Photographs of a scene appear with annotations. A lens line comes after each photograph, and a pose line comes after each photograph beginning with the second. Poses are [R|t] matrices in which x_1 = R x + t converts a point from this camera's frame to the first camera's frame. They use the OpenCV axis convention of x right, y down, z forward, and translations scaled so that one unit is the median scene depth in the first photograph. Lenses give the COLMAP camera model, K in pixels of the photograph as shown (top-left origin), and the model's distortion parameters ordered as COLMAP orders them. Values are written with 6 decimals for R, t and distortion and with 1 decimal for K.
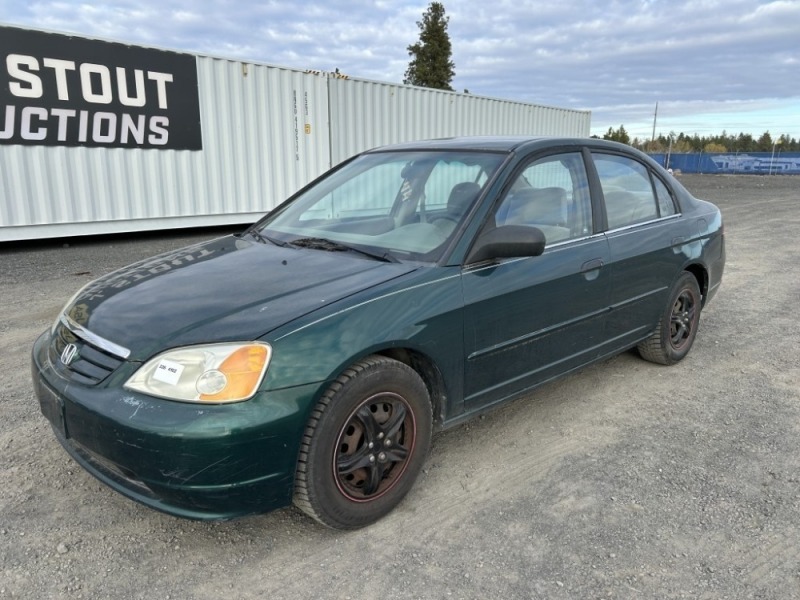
lens RADIAL K [[642.4, 0, 405.3], [0, 642.4, 310.2], [0, 0, 1]] dist [0.016087, -0.012781]
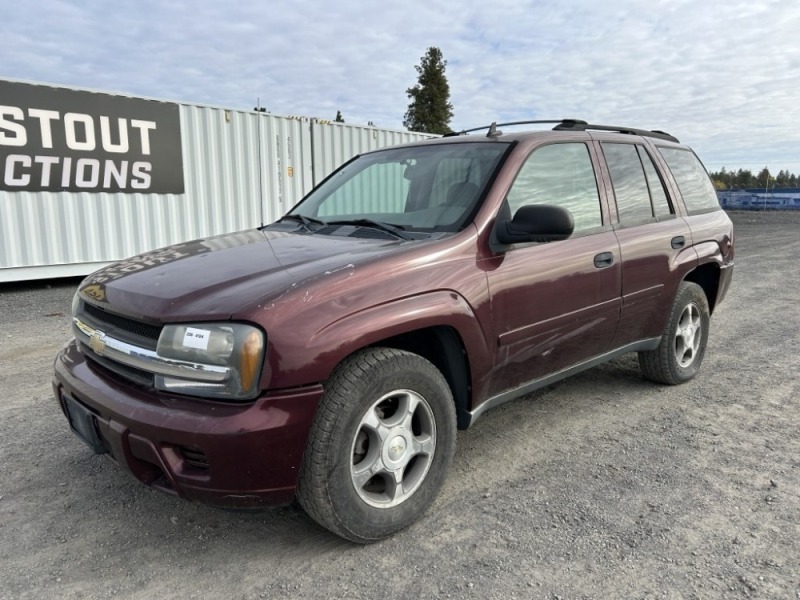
lens RADIAL K [[642.4, 0, 405.3], [0, 642.4, 310.2], [0, 0, 1]] dist [0.016087, -0.012781]
pose [[0.999934, -0.007273, -0.008858, 0.048190], [0.006756, 0.998347, -0.057067, -0.001342], [0.009258, 0.057003, 0.998331, -0.014927]]
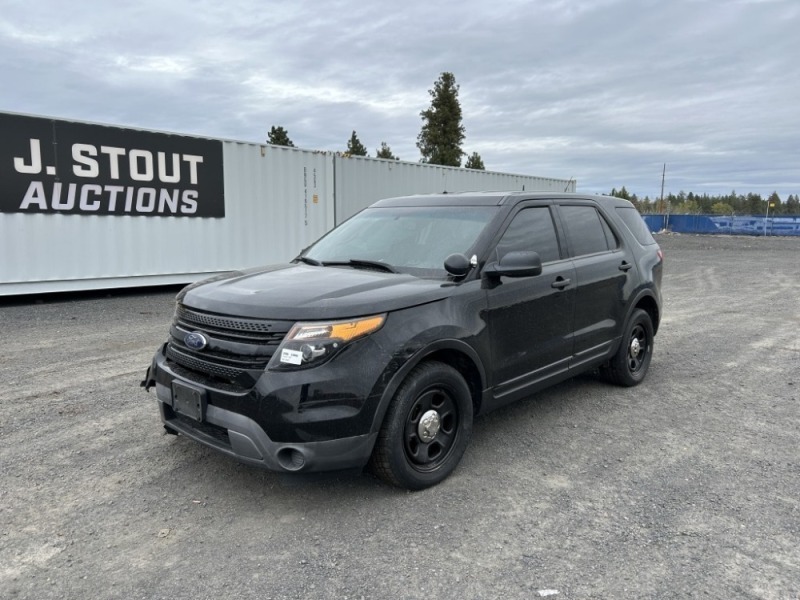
lens RADIAL K [[642.4, 0, 405.3], [0, 642.4, 310.2], [0, 0, 1]] dist [0.016087, -0.012781]
pose [[0.999628, 0.012895, -0.024041, 0.051788], [-0.014823, 0.996537, -0.081821, 0.015245], [0.022902, 0.082147, 0.996357, -0.172947]]
